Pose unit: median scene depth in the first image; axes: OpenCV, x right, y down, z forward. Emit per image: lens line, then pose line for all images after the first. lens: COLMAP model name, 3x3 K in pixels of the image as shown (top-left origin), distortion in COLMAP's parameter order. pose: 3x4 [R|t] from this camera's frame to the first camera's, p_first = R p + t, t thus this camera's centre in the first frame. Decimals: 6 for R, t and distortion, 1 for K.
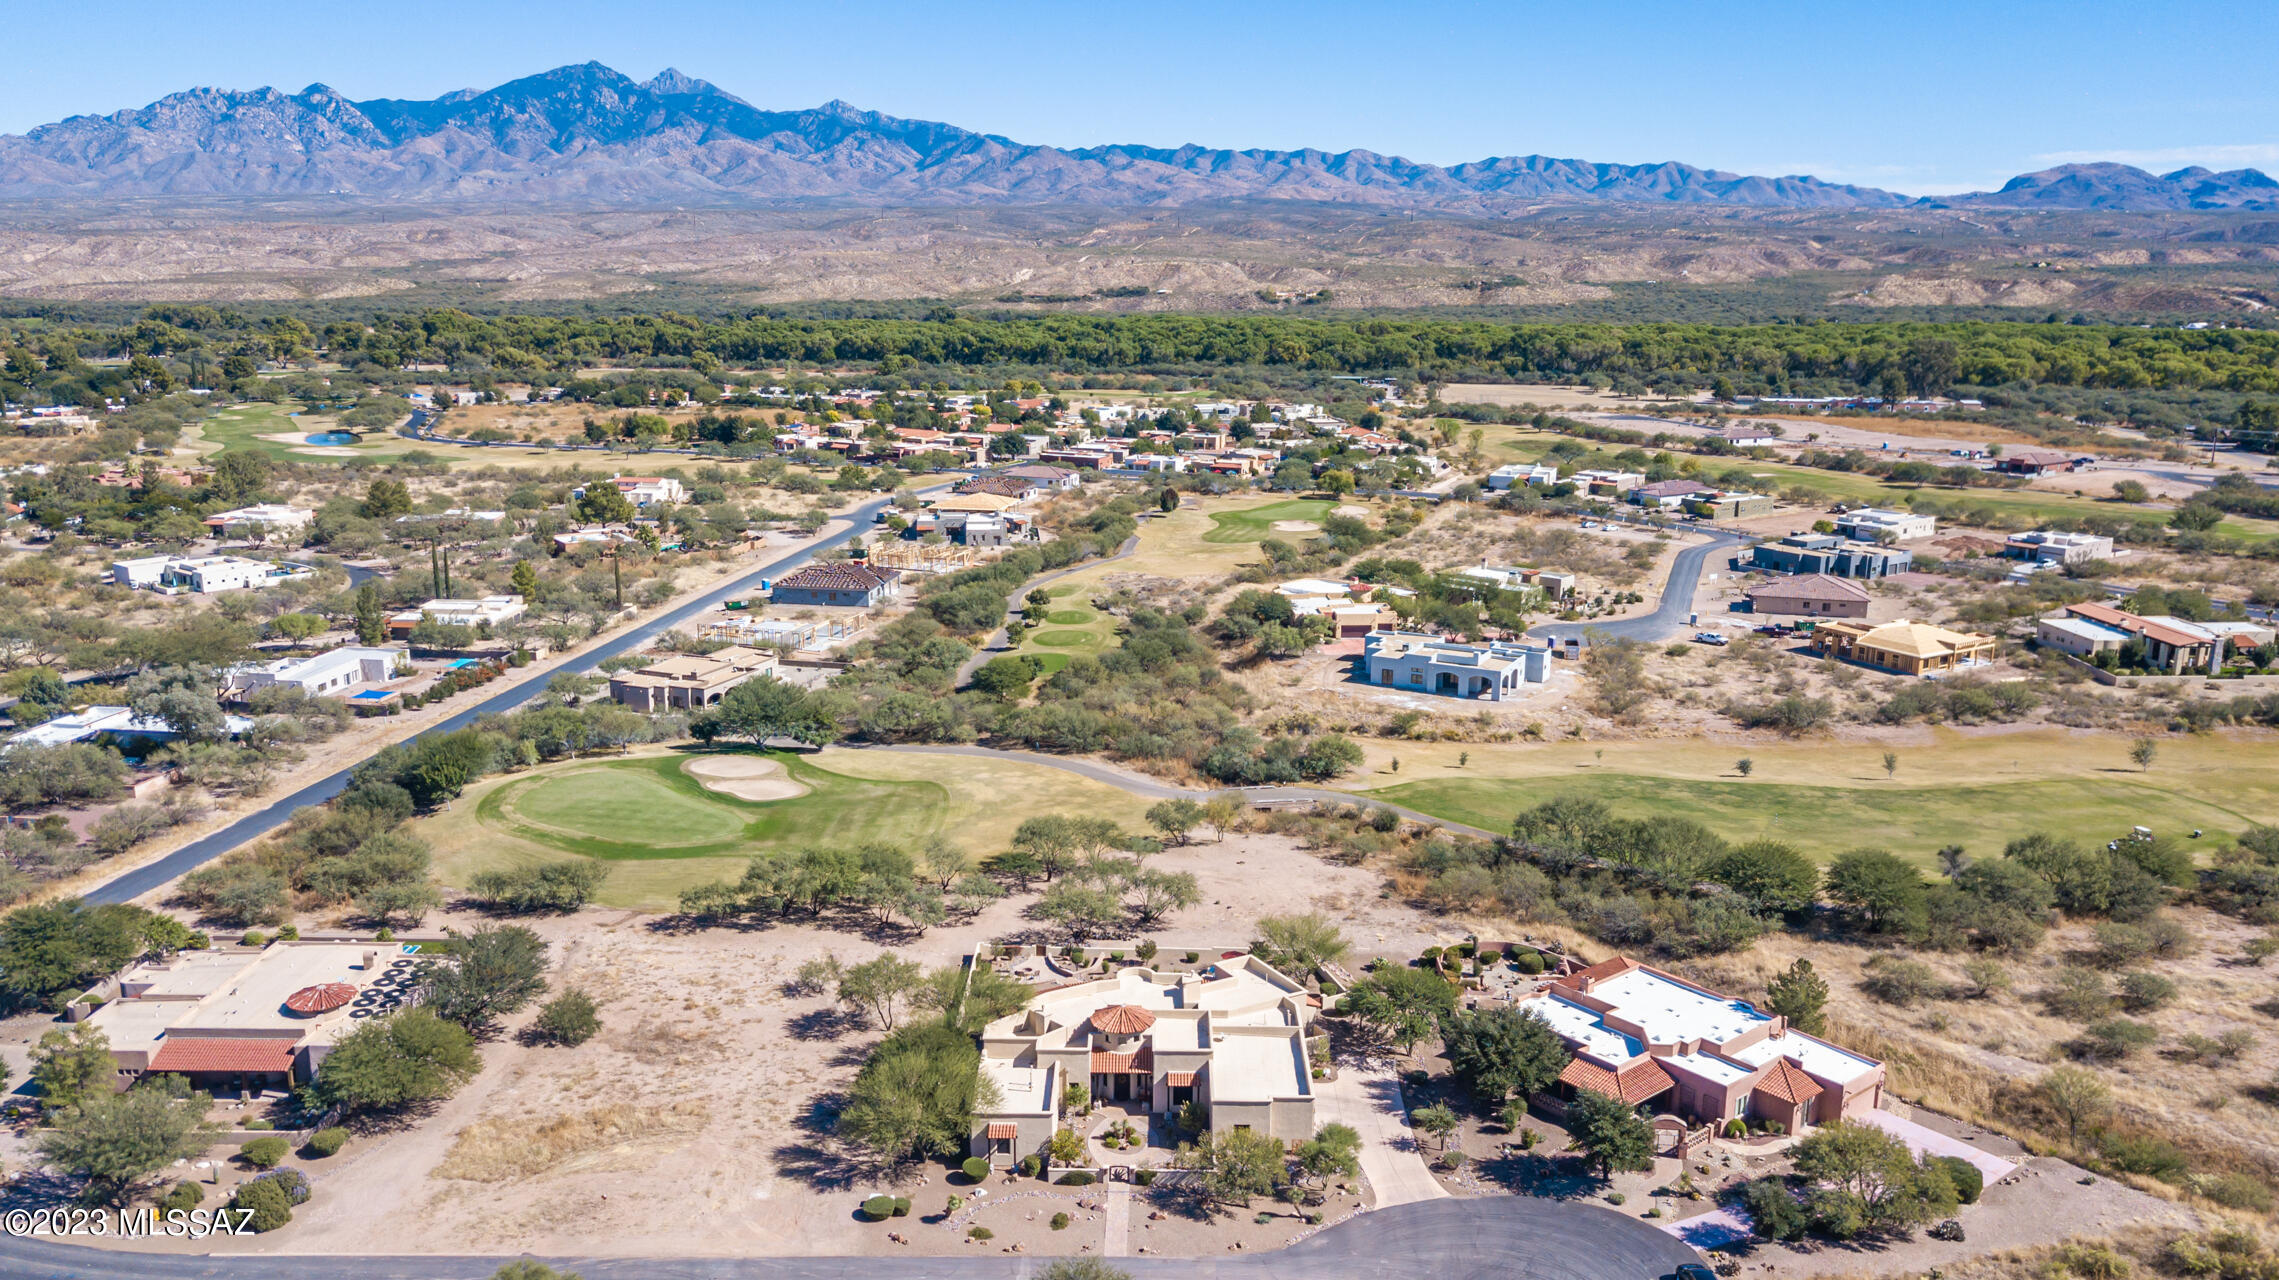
lens RADIAL K [[1778.1, 0, 1139.5], [0, 1778.1, 640.0], [0, 0, 1]] dist [0.025054, 0.012426]
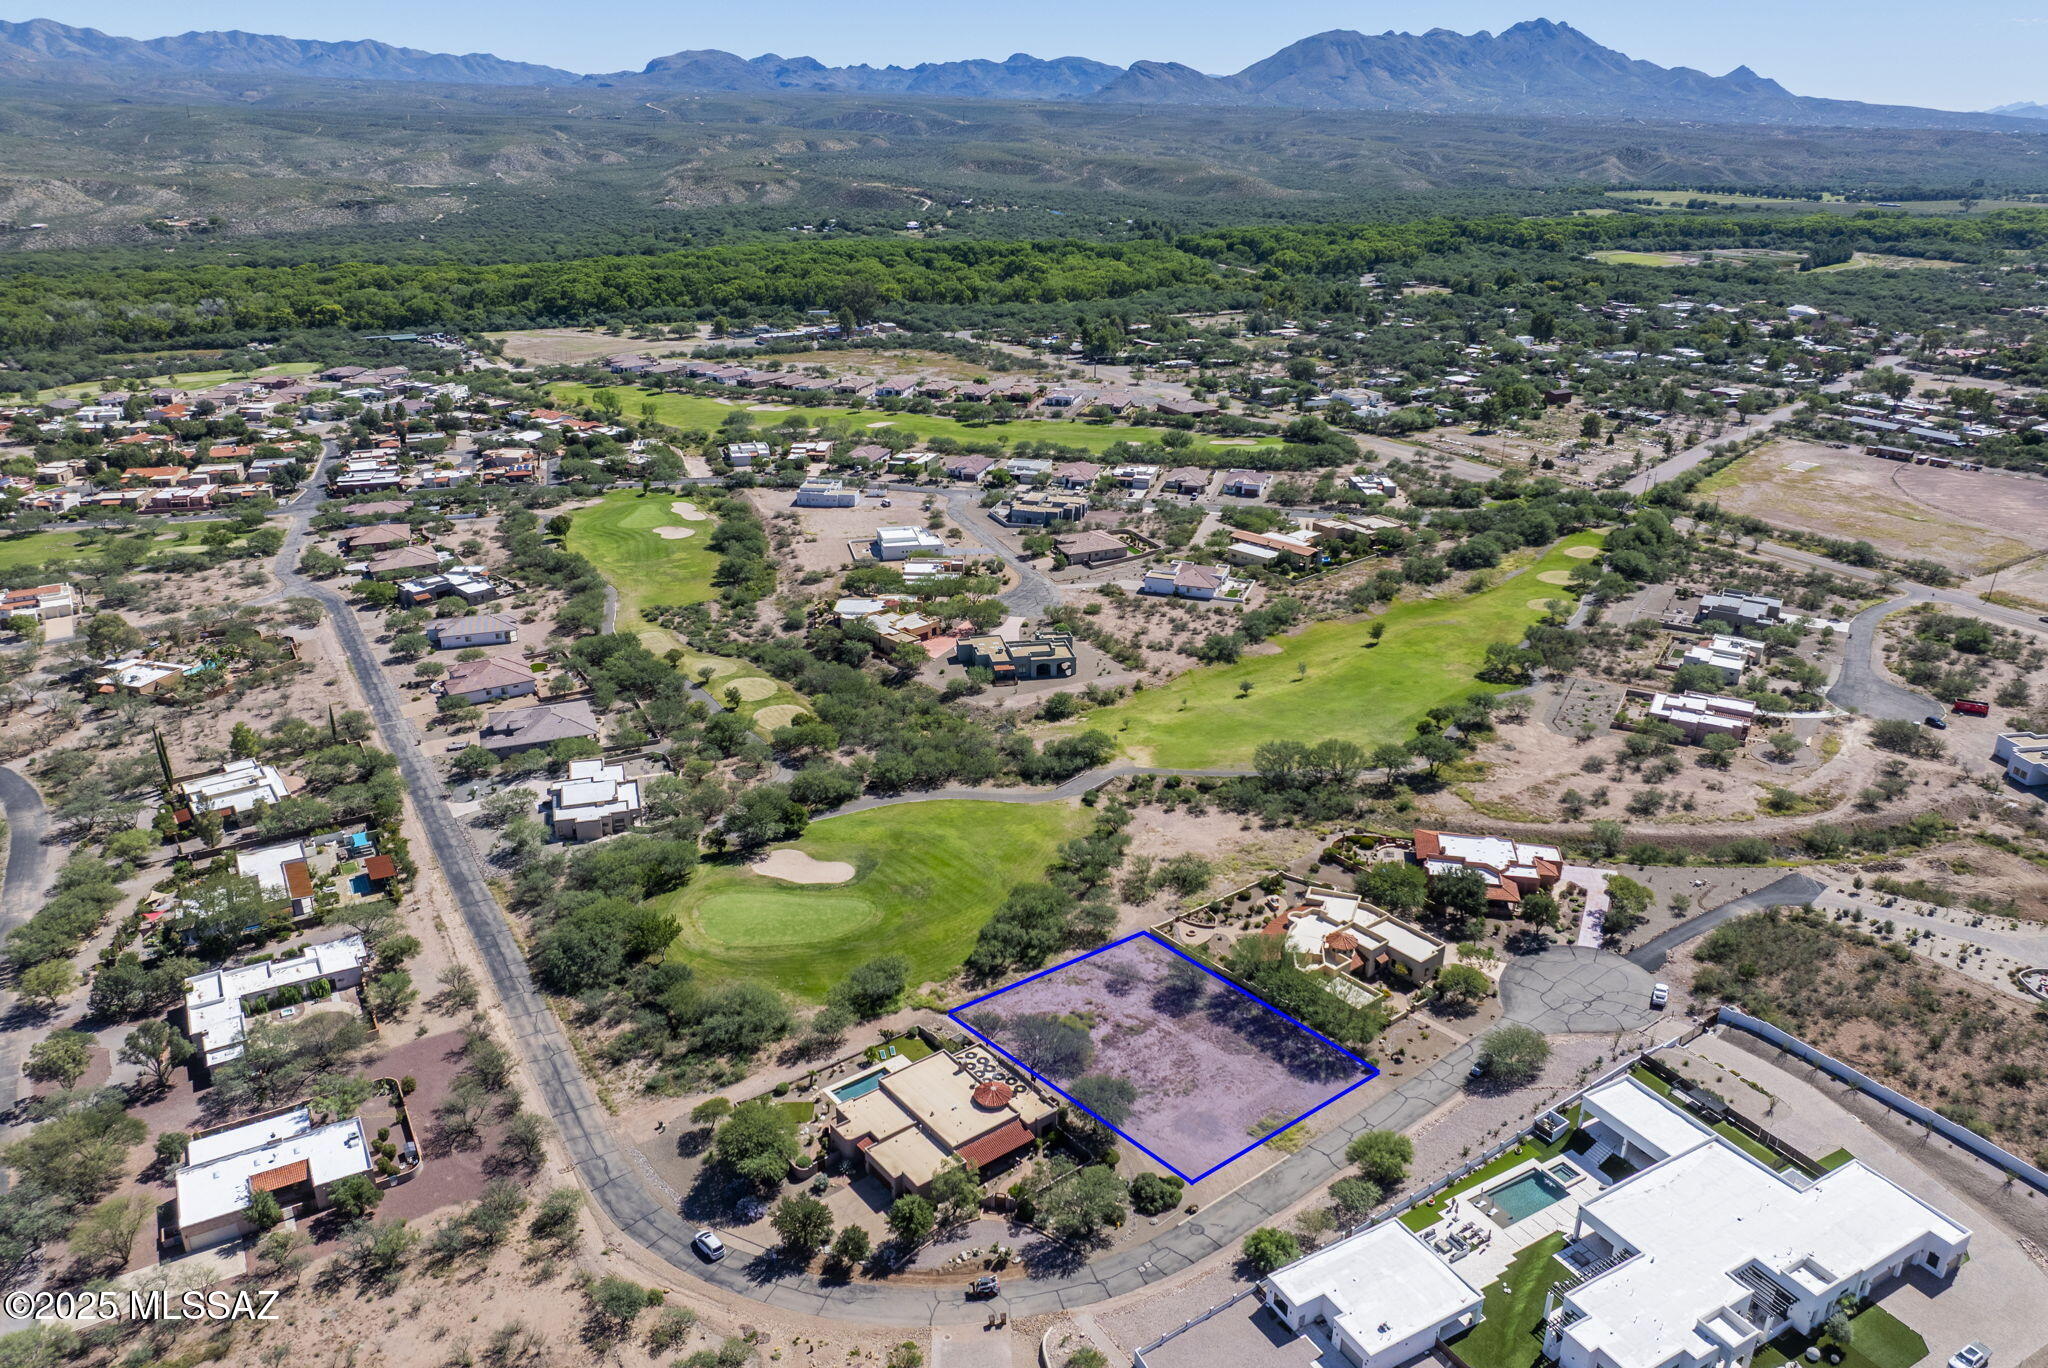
lens RADIAL K [[1469.9, 0, 1019.6], [0, 1469.9, 695.2], [0, 0, 1]] dist [-0.049208, 0.029847]
pose [[0.768293, -0.242590, 0.592349, -0.086026], [0.137264, 0.966314, 0.217707, -0.033176], [-0.625208, -0.085954, 0.775710, -0.001530]]
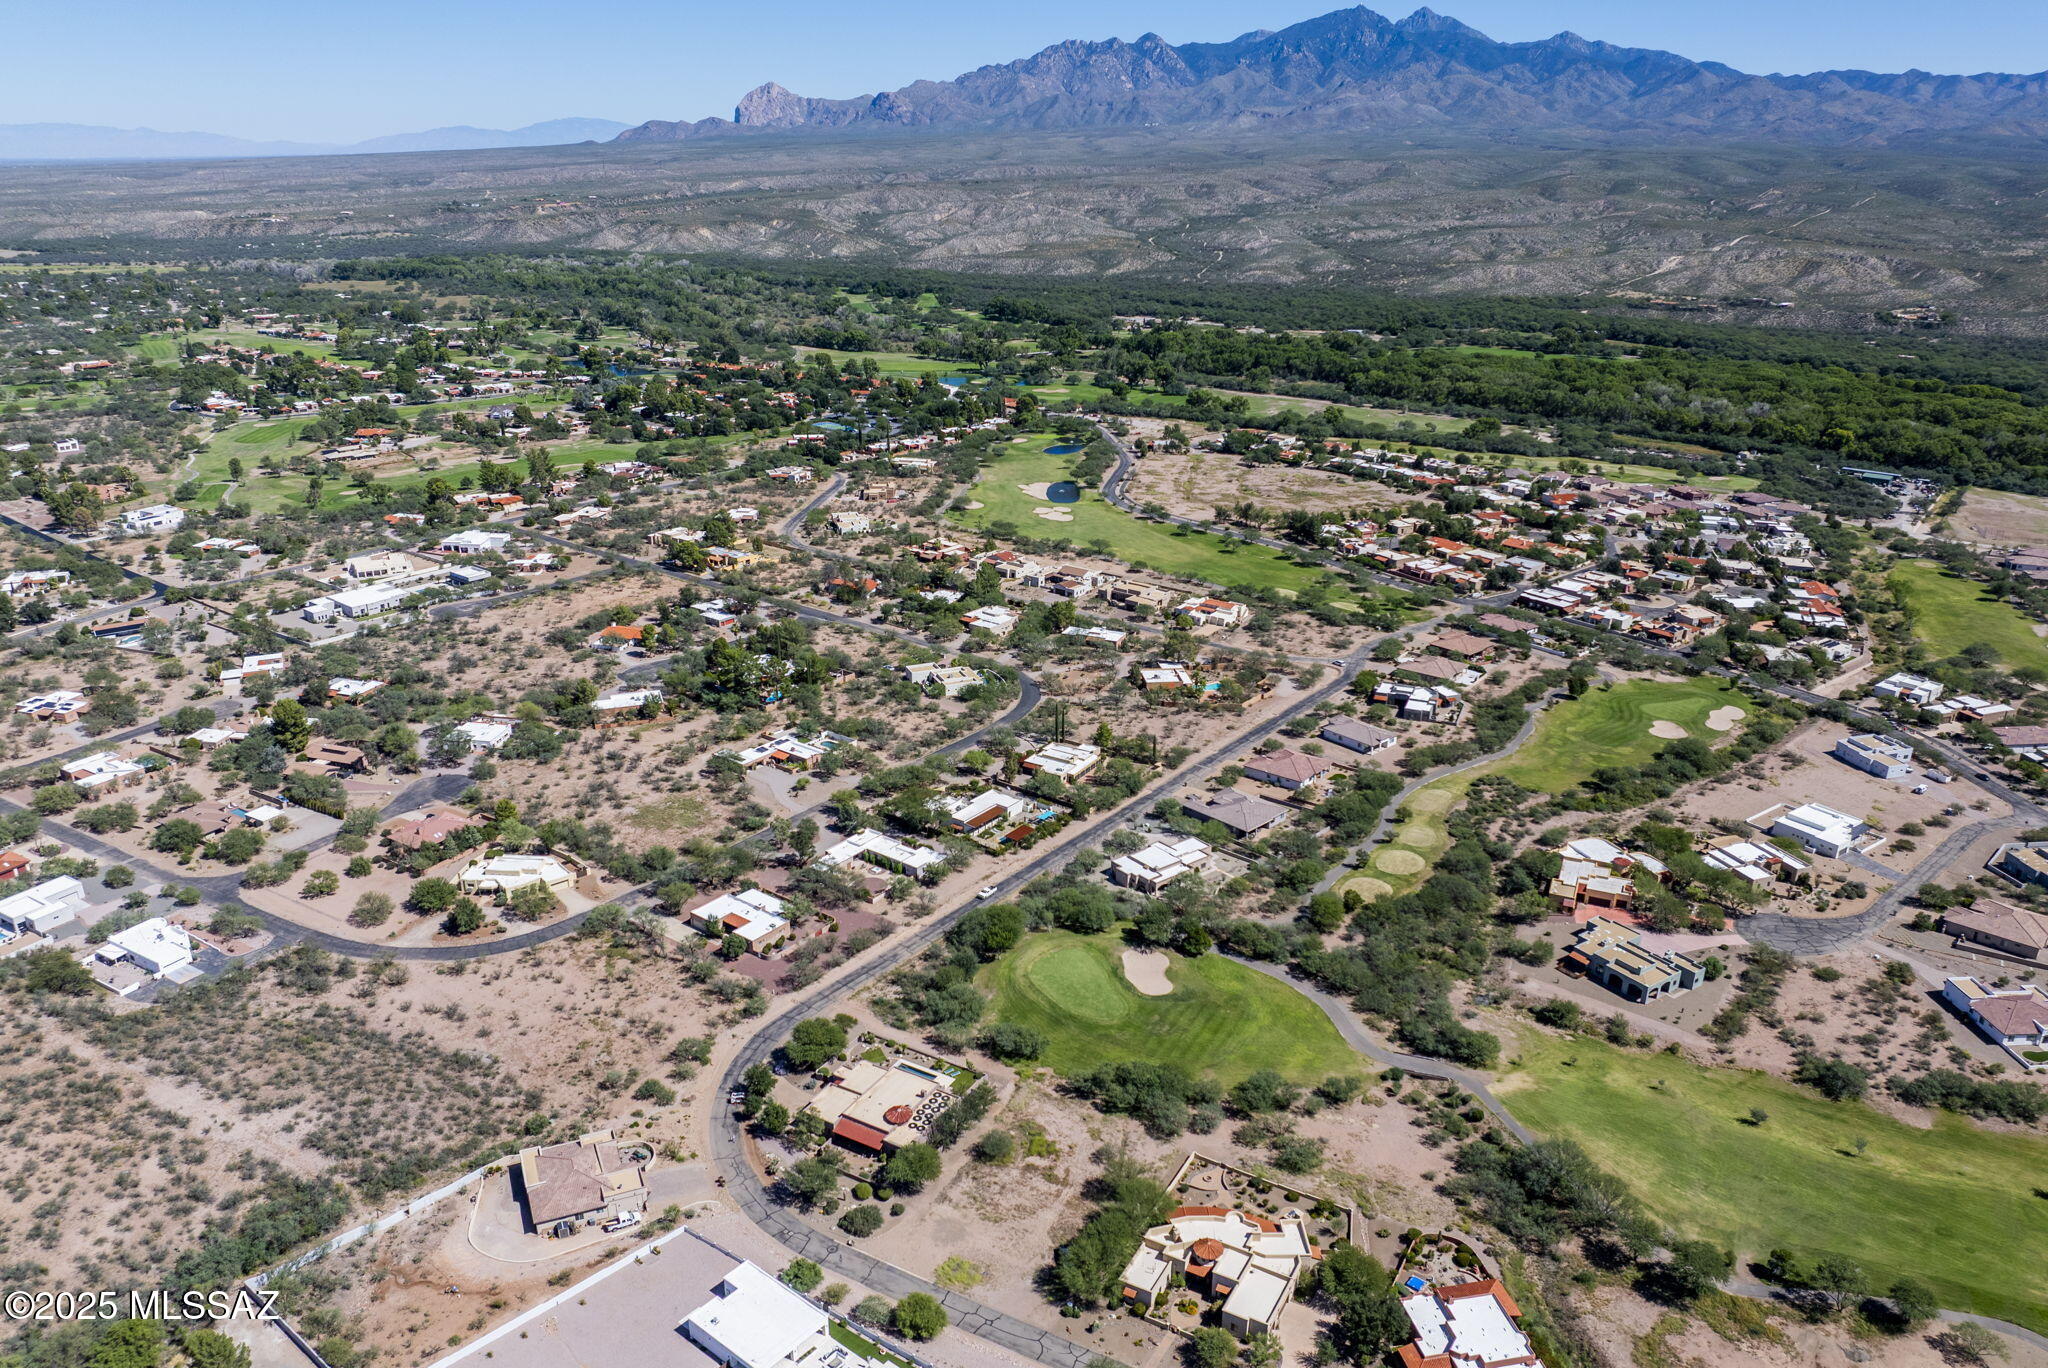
lens RADIAL K [[1469.9, 0, 1019.6], [0, 1469.9, 695.2], [0, 0, 1]] dist [-0.049208, 0.029847]
pose [[0.877445, 0.174494, -0.446813, 0.032978], [-0.105527, 0.978887, 0.175053, -0.051679], [0.467925, -0.106448, 0.877334, -0.040732]]
